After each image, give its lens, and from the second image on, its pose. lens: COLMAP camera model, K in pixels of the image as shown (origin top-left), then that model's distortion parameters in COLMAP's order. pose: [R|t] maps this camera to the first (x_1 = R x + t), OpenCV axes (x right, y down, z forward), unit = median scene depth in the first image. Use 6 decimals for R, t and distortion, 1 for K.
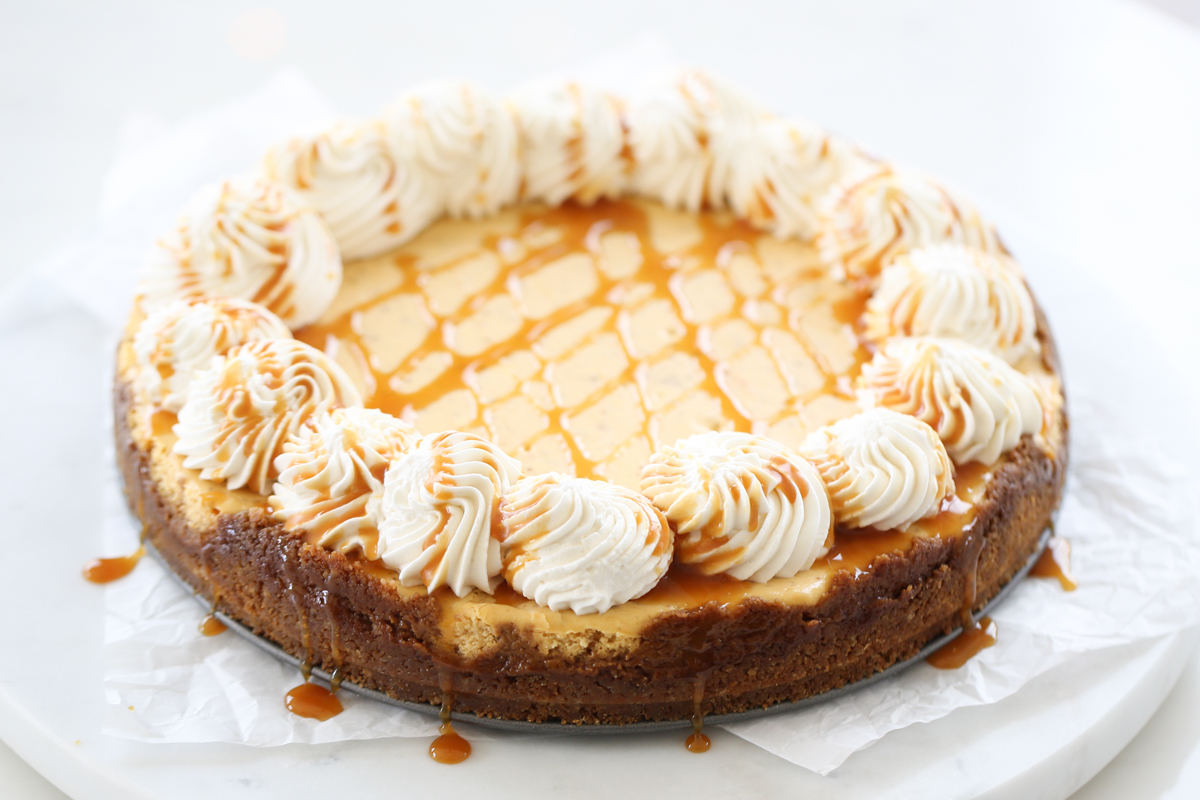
lens RADIAL K [[3637.4, 0, 600.0], [0, 3637.4, 400.0], [0, 0, 1]] dist [-0.079191, -0.772389]
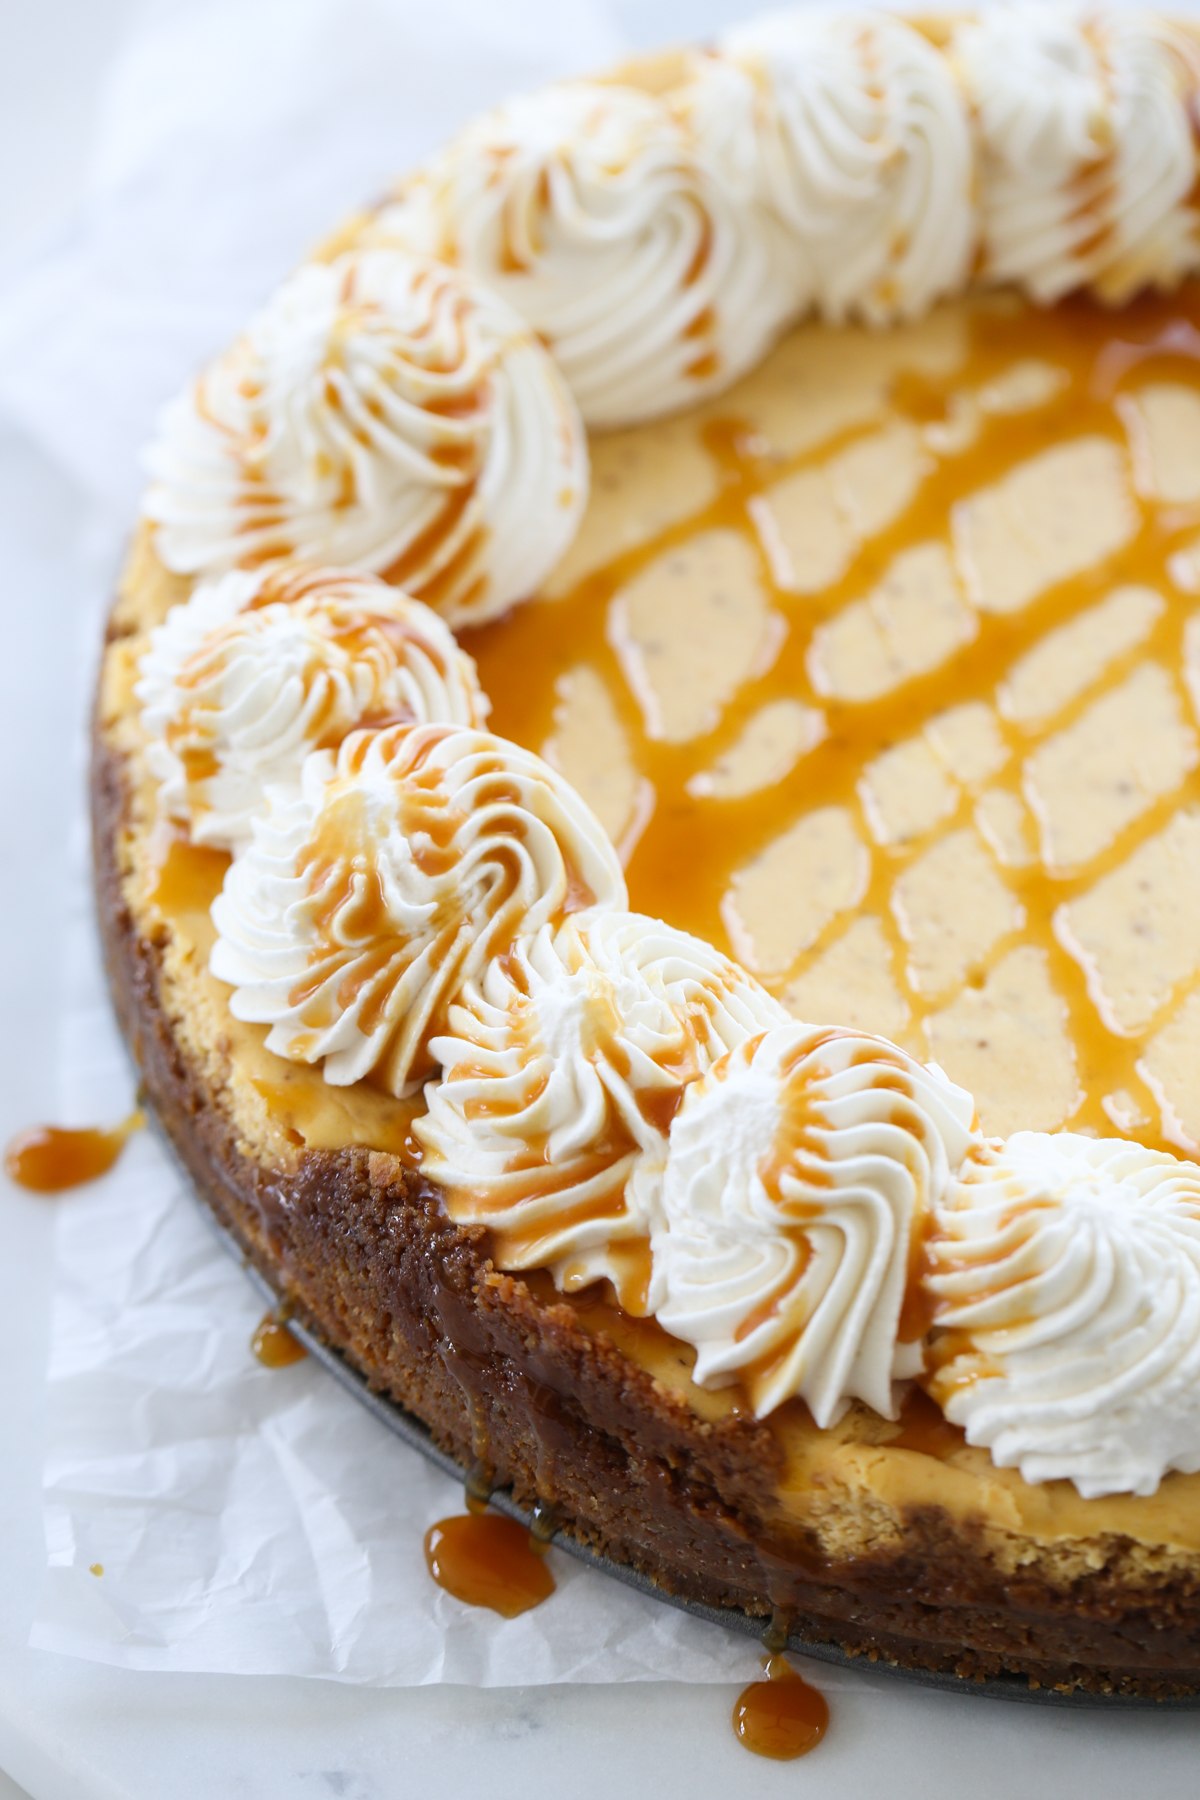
lens RADIAL K [[5456.0, 0, 600.0], [0, 5456.0, 900.0], [0, 0, 1]] dist [-0.079191, -0.772389]
pose [[0.997088, 0.060675, -0.046190, -0.038031], [-0.048885, 0.973479, 0.223494, -0.154983], [0.058526, -0.220585, 0.973610, 0.343205]]
